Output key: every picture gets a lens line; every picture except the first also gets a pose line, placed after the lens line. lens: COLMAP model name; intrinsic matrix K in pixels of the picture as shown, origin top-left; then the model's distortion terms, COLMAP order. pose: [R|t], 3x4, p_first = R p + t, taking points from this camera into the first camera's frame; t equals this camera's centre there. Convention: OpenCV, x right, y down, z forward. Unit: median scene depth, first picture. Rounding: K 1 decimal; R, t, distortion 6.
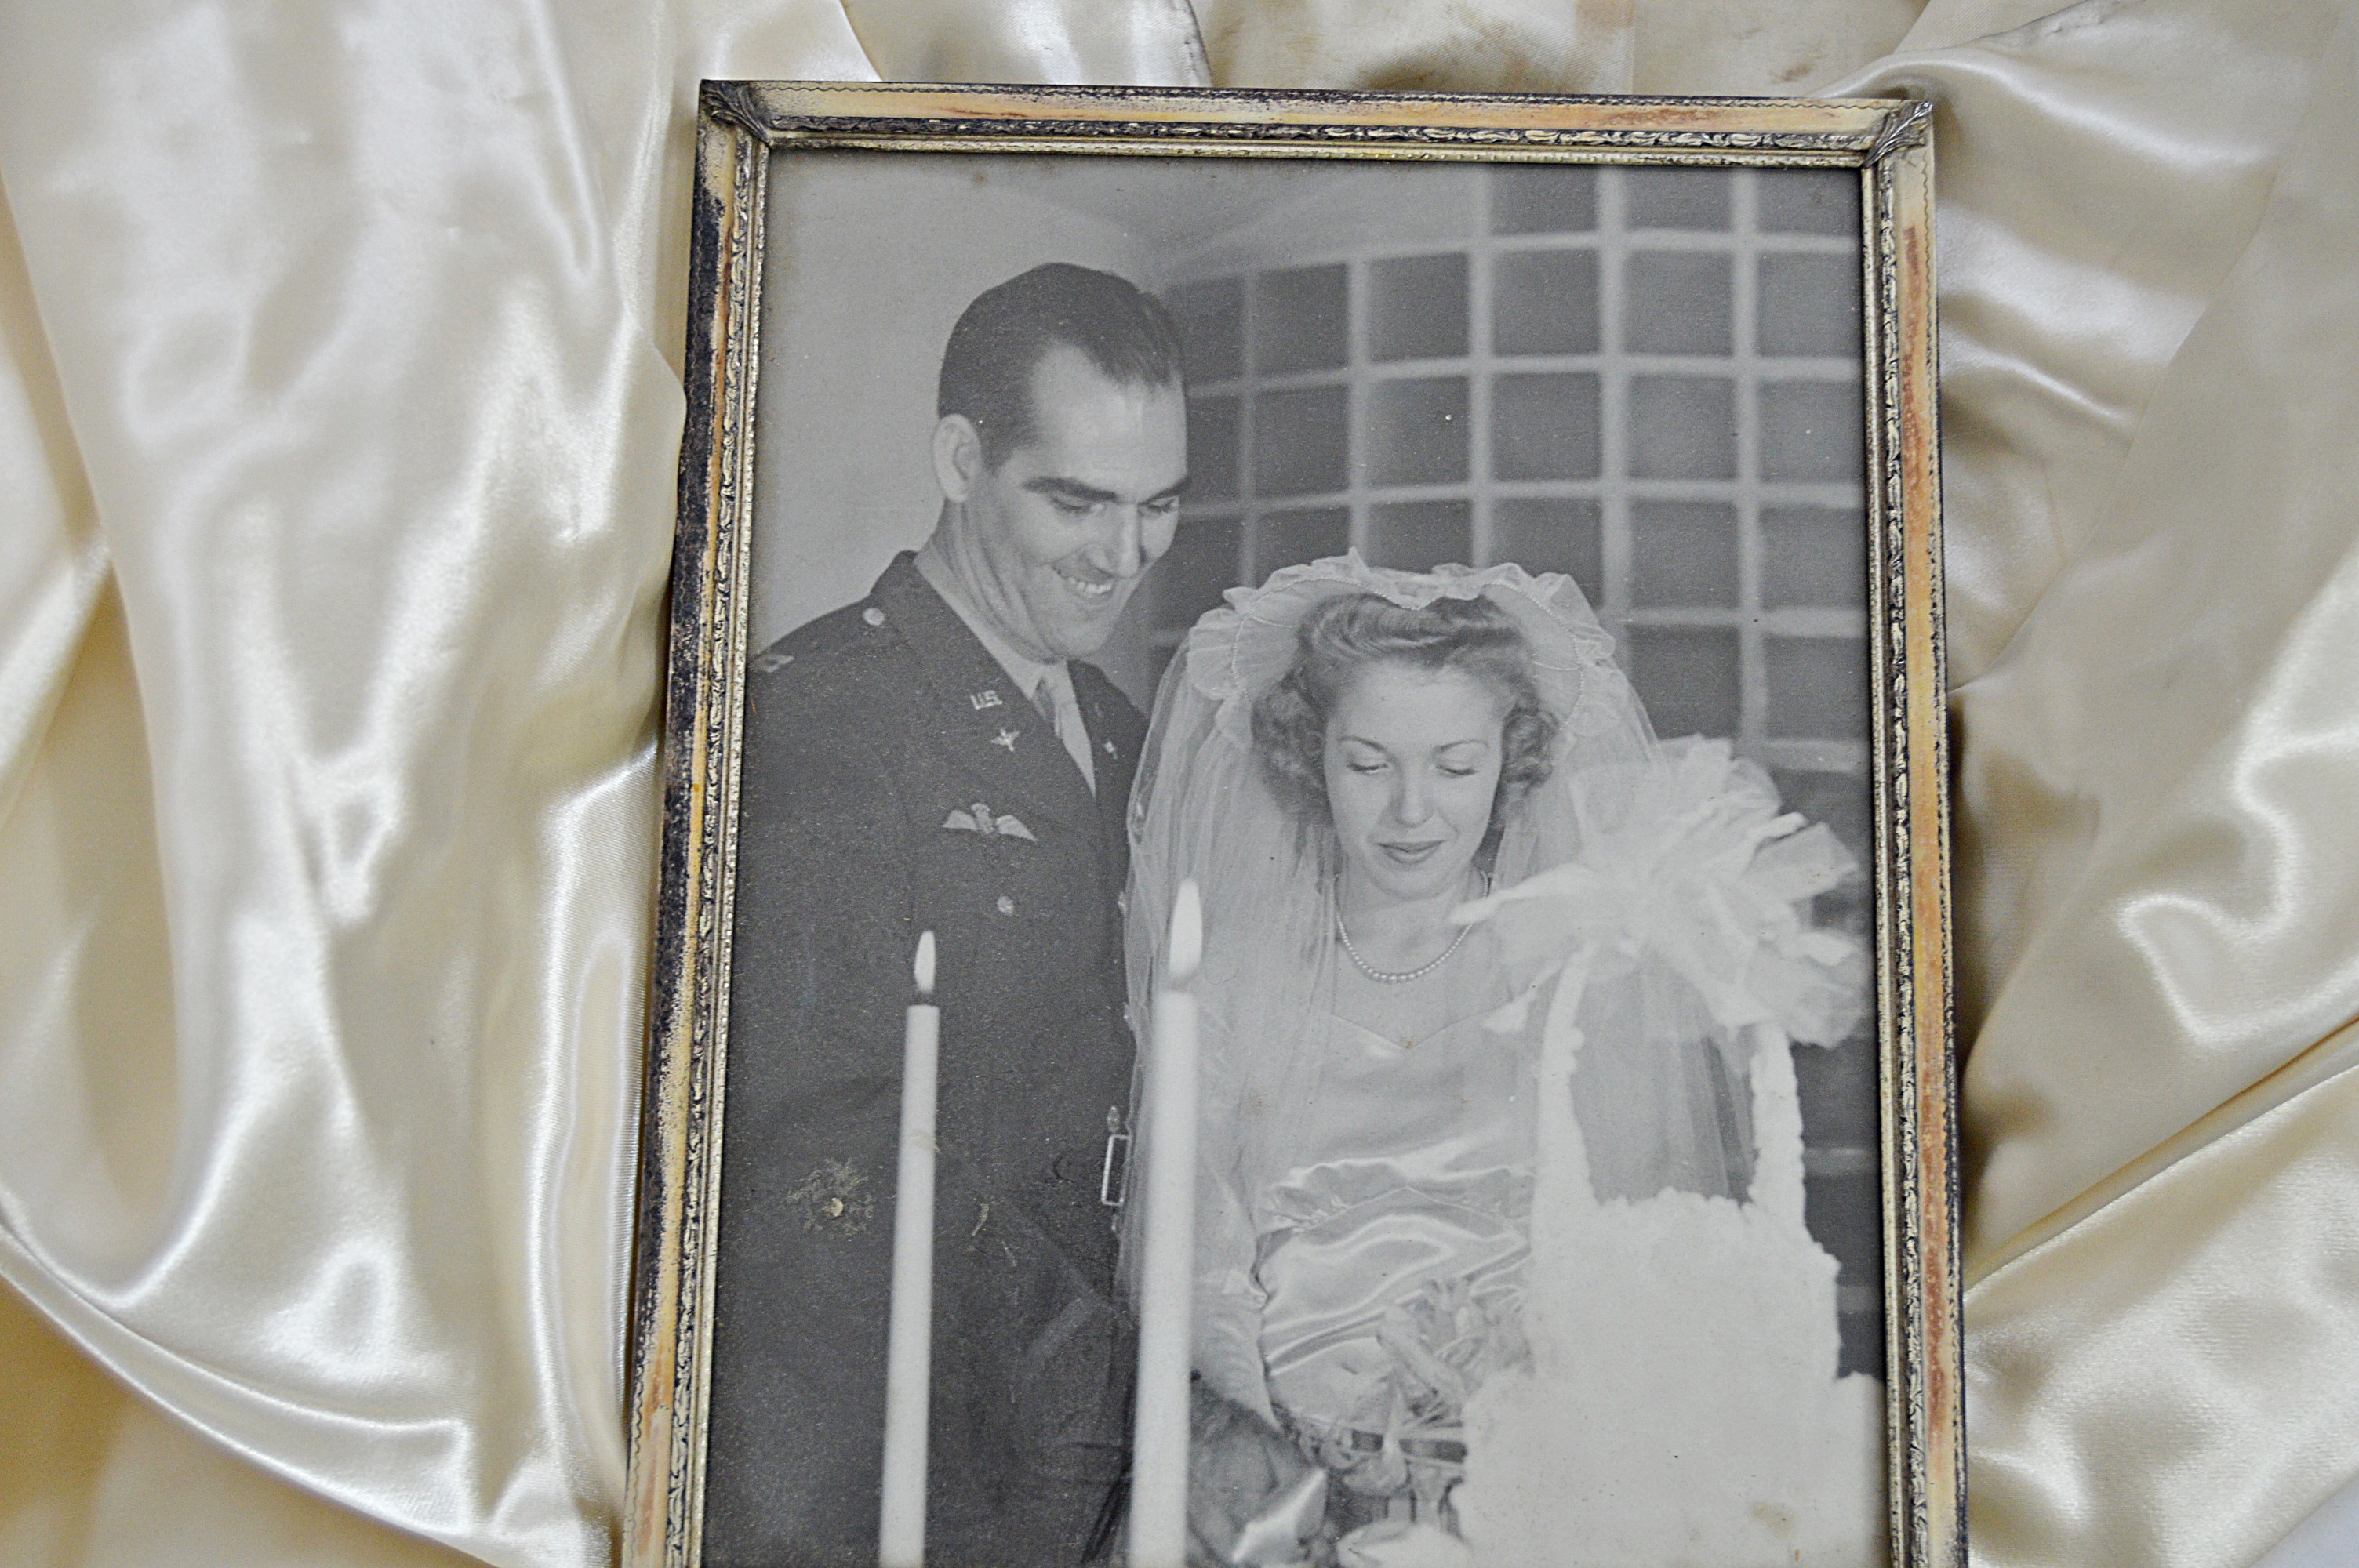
lens RADIAL K [[3152.8, 0, 1178.1], [0, 3152.8, 793.3], [0, 0, 1]] dist [-0.060808, 0.000000]
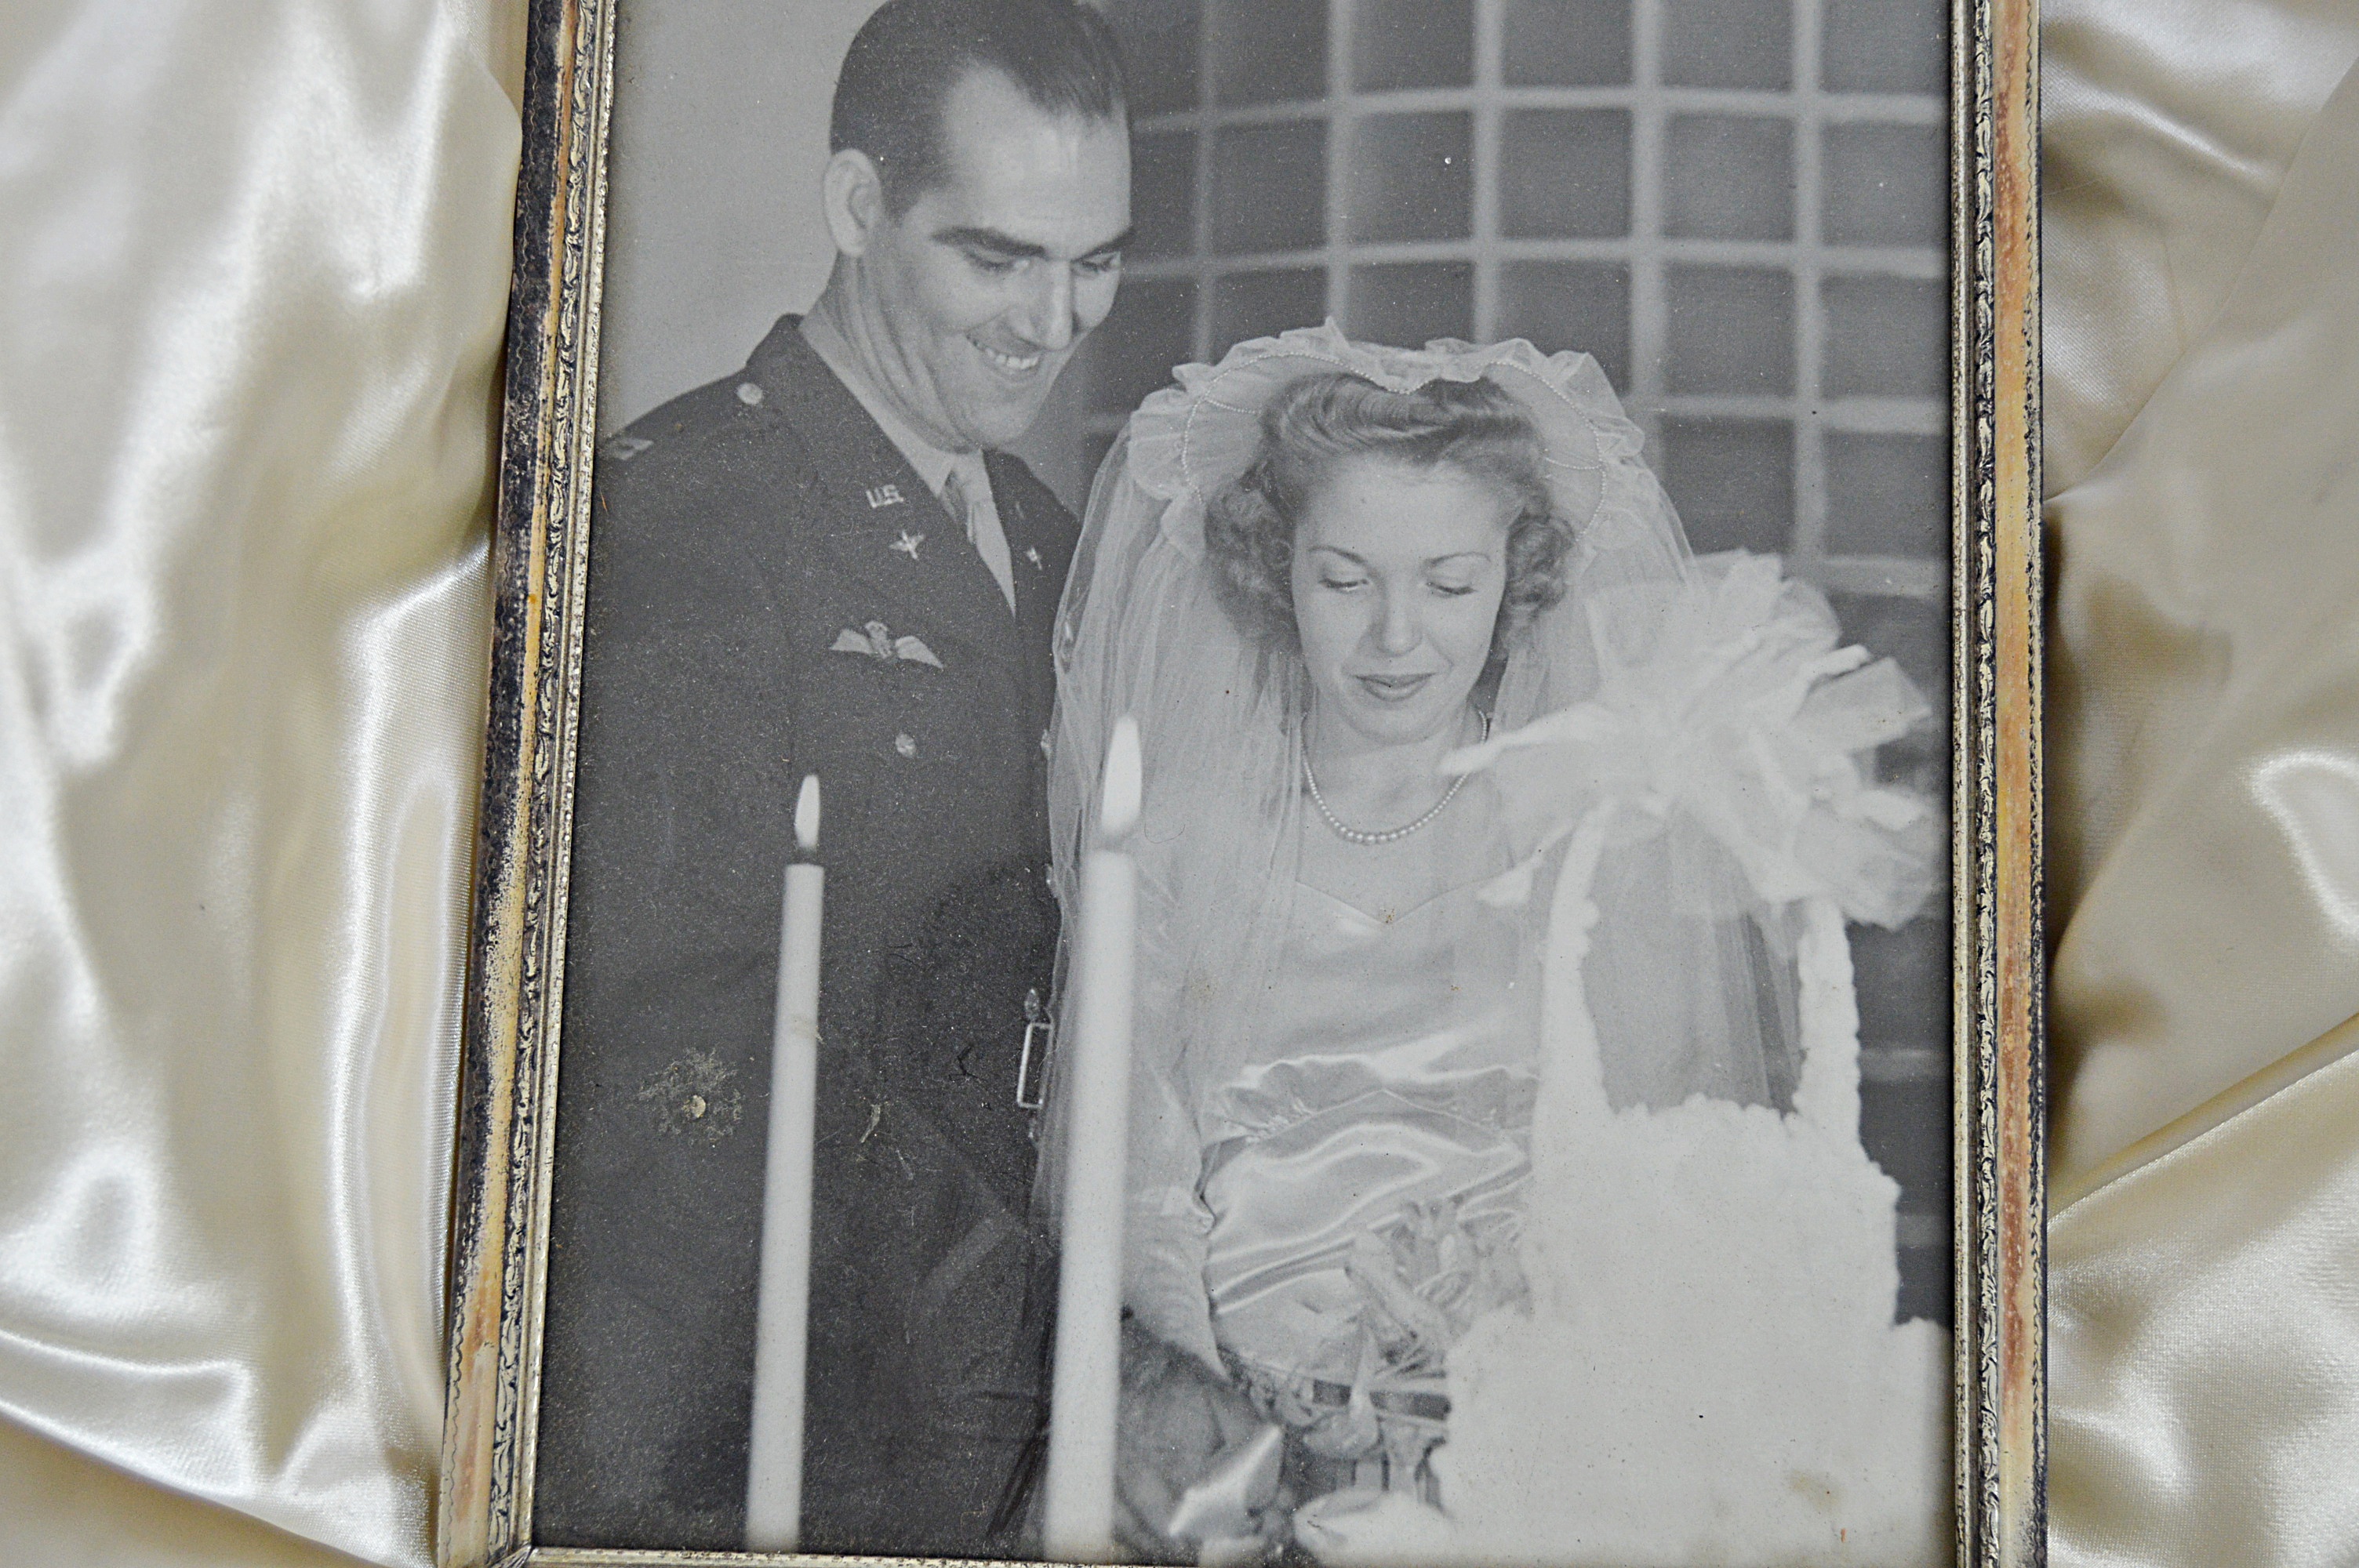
lens RADIAL K [[3152.8, 0, 1186.6], [0, 3152.8, 772.1], [0, 0, 1]] dist [-0.060808, 0.000000]
pose [[0.999850, 0.011505, 0.012952, 0.008712], [-0.012267, 0.998101, 0.060365, -0.008410], [-0.012232, -0.060515, 0.998092, 0.172760]]
